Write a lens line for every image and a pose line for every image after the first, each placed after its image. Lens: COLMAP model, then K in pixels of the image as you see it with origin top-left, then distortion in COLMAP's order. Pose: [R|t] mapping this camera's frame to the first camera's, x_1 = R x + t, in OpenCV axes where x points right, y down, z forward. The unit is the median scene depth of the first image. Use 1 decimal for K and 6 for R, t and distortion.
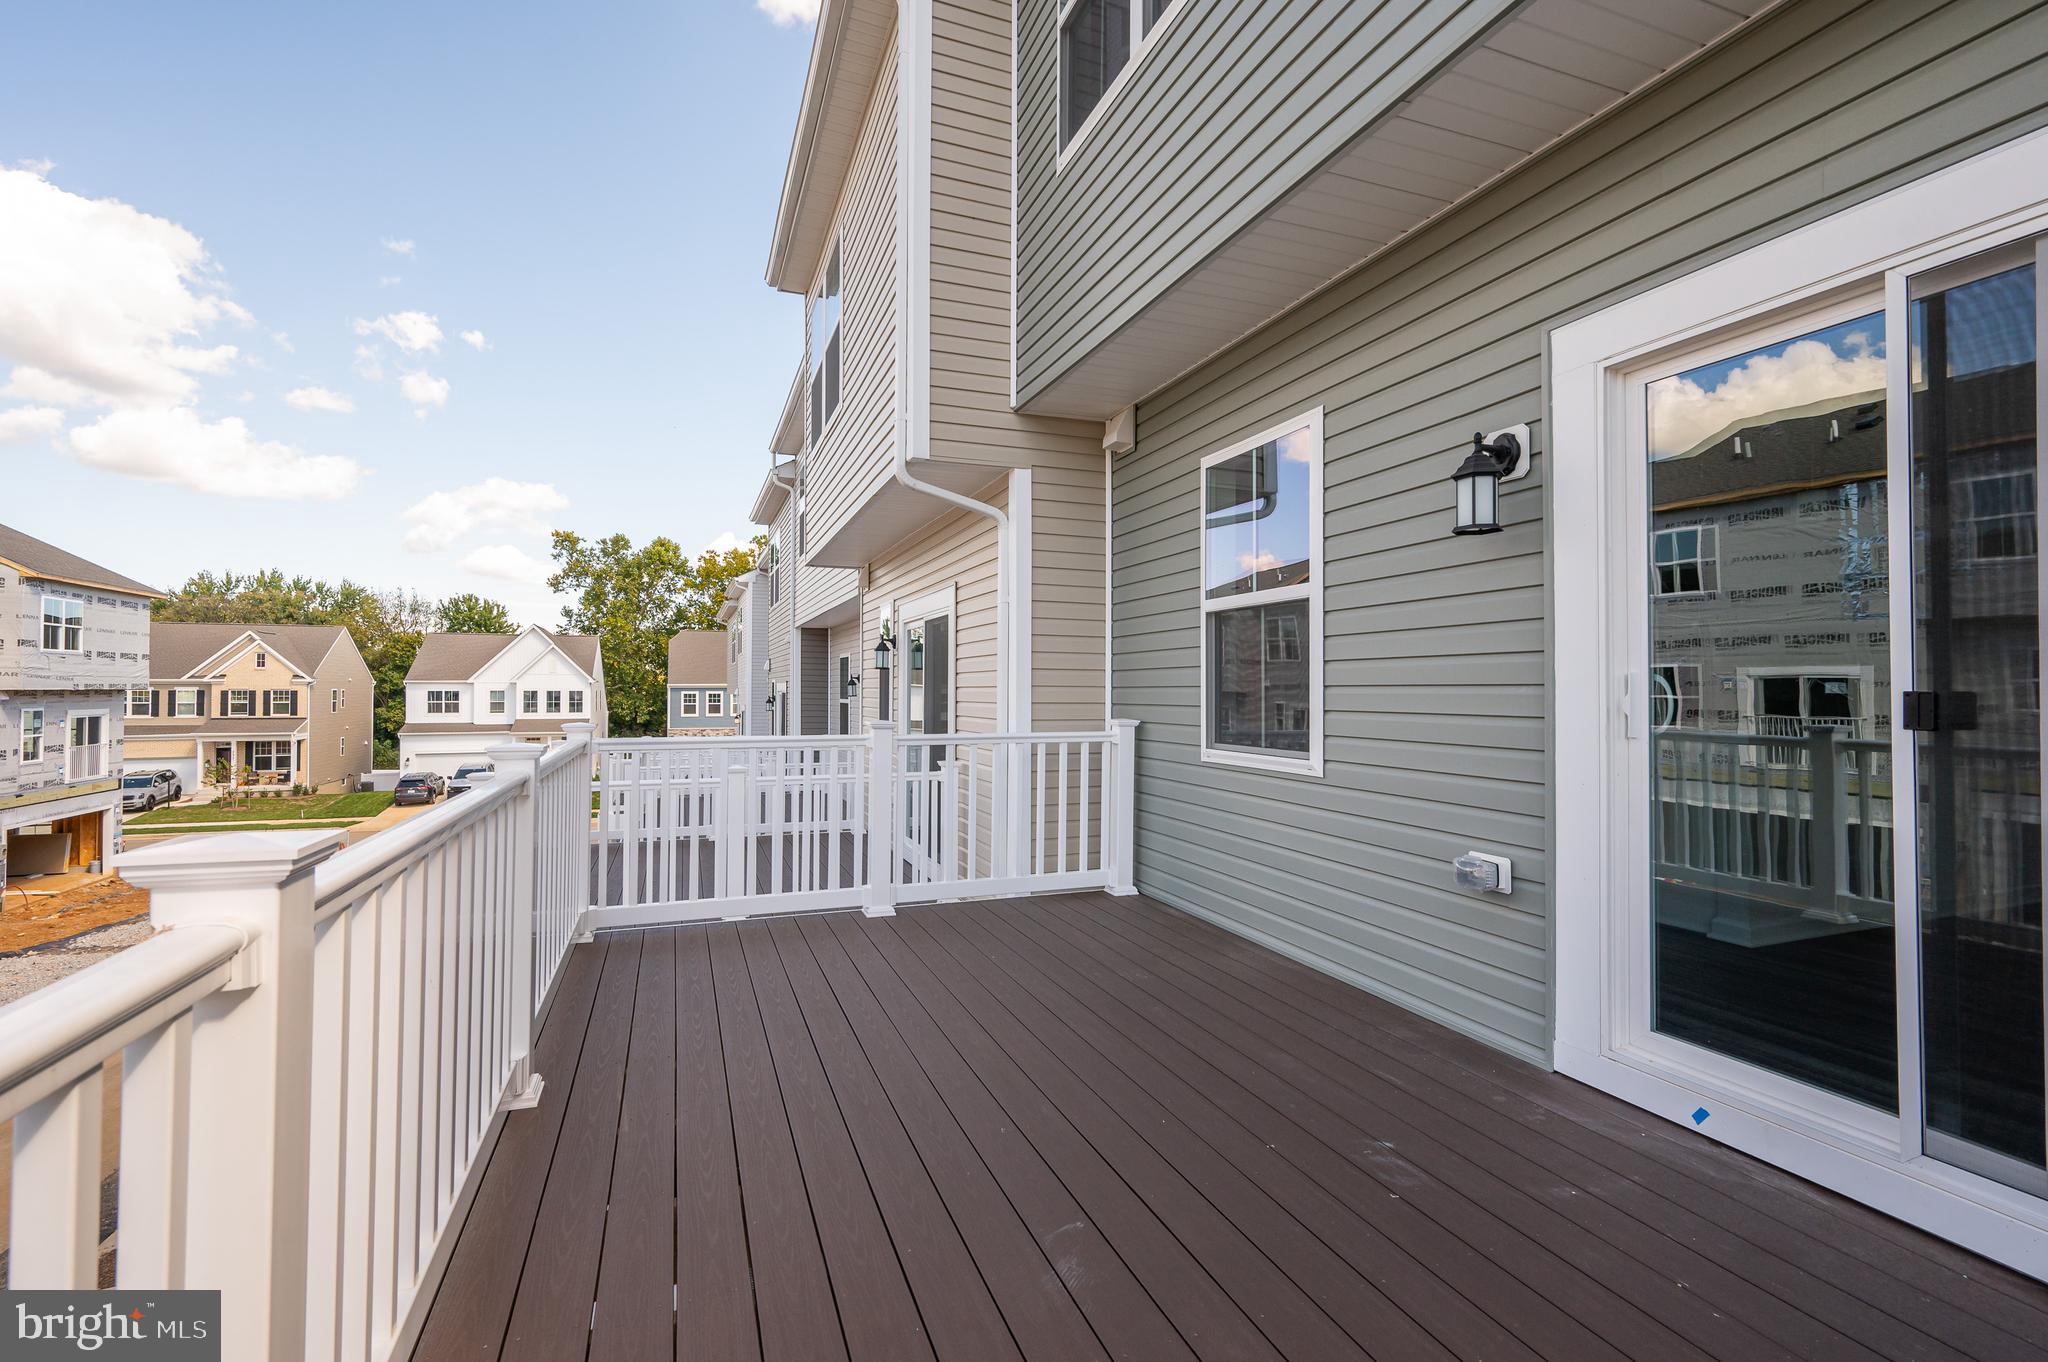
lens RADIAL K [[895.9, 0, 1024.0], [0, 895.9, 681.0], [0, 0, 1]] dist [-0.000681, 0.000097]
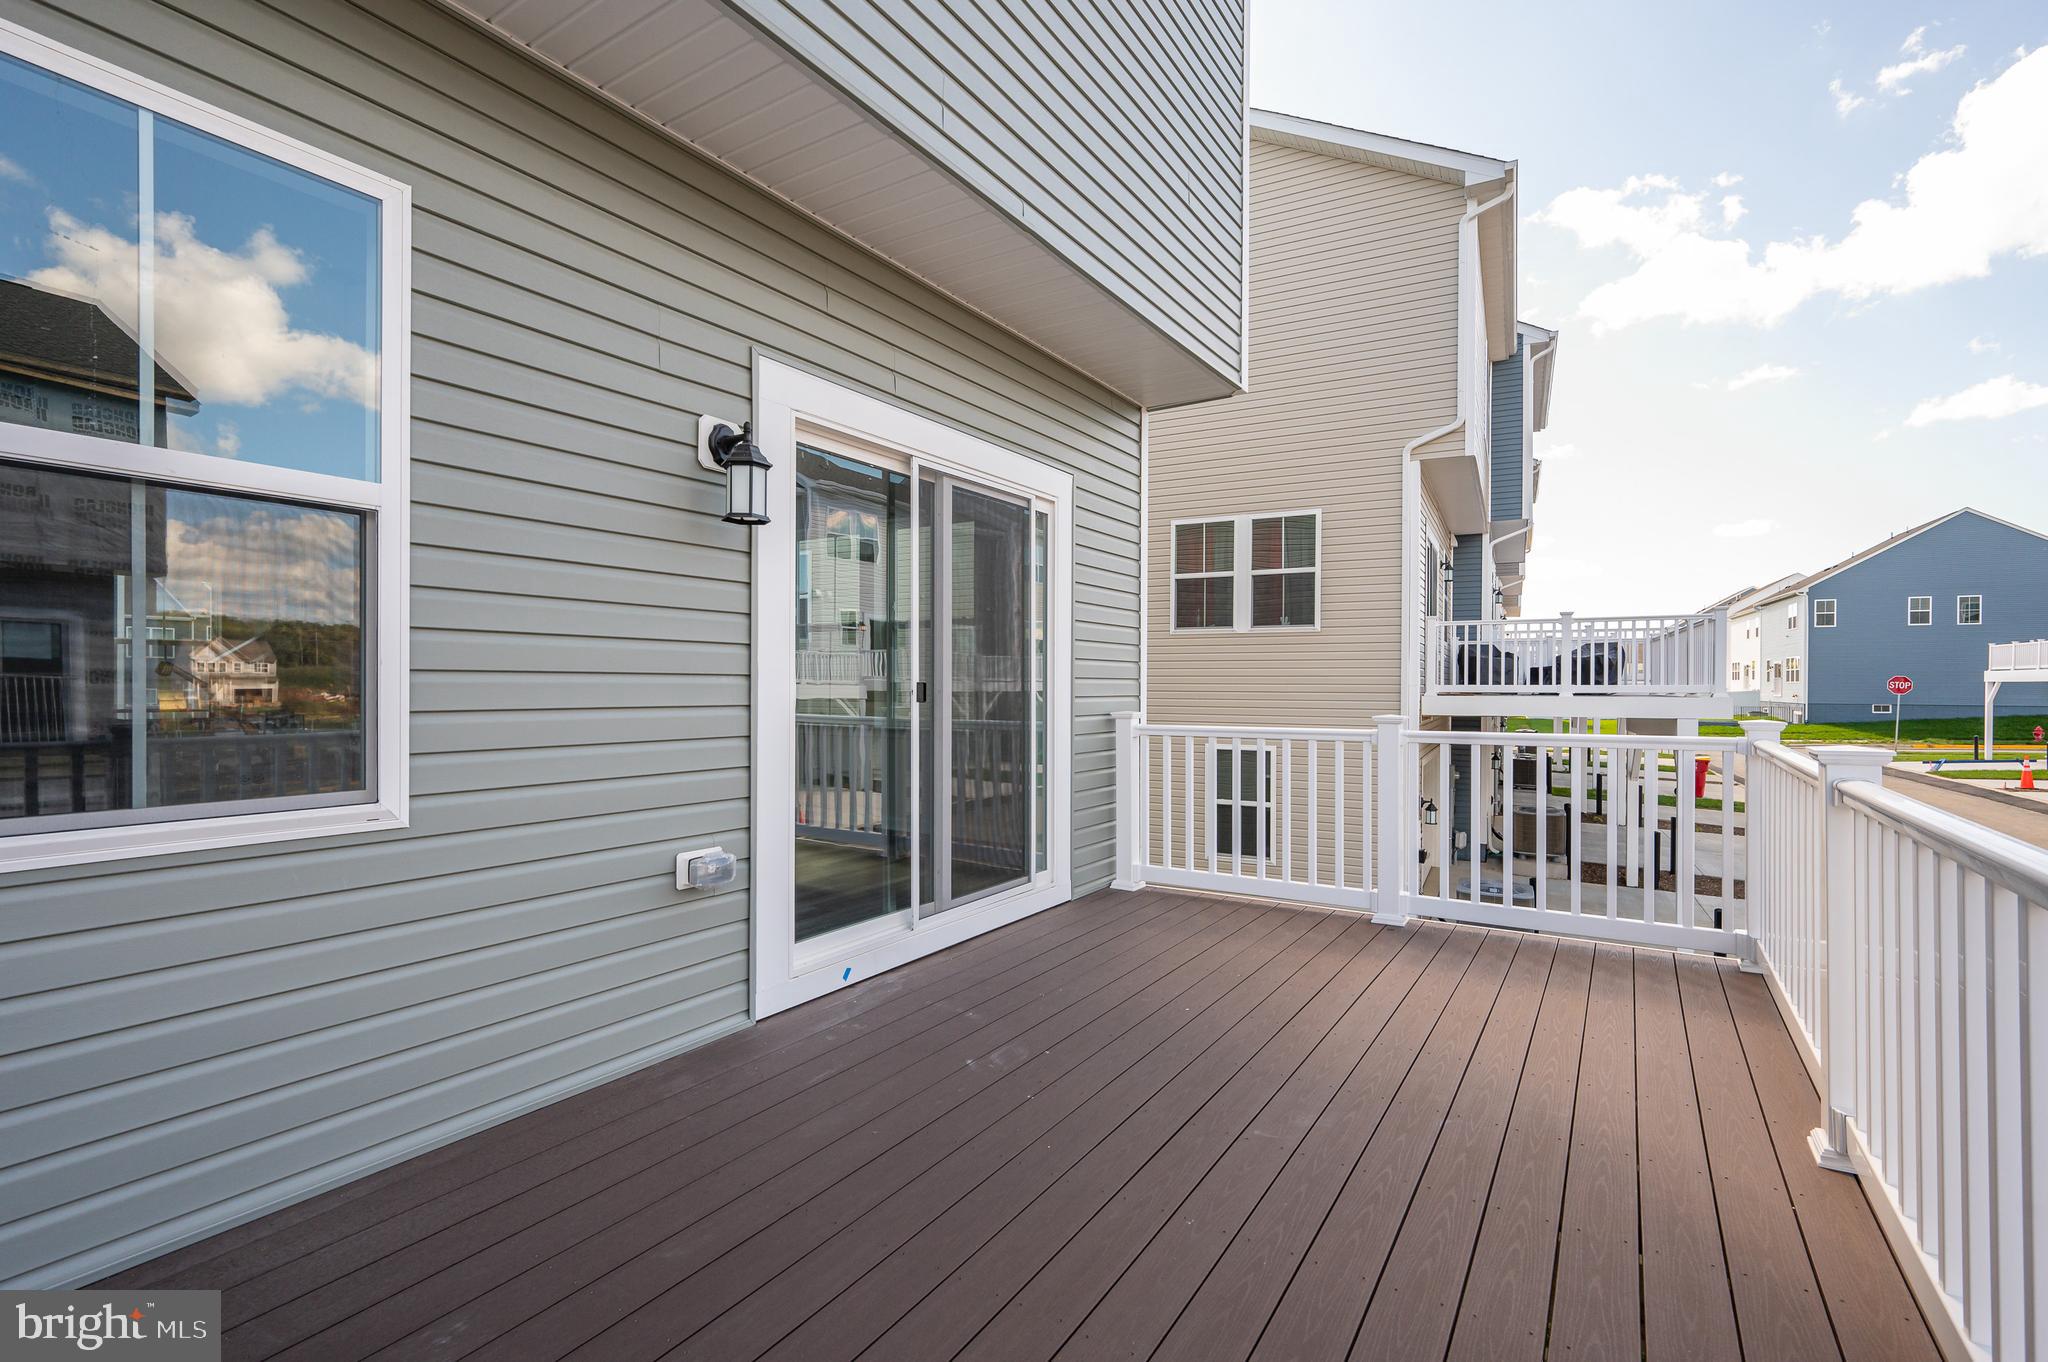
lens RADIAL K [[913.1, 0, 1036.5], [0, 913.1, 680.3], [0, 0, 1]] dist [0.000394, 0.000215]
pose [[-0.589556, -0.001047, 0.807727, -0.567042], [-0.016292, 0.999811, -0.010595, 0.018322], [-0.807563, -0.019406, -0.589462, 1.489684]]
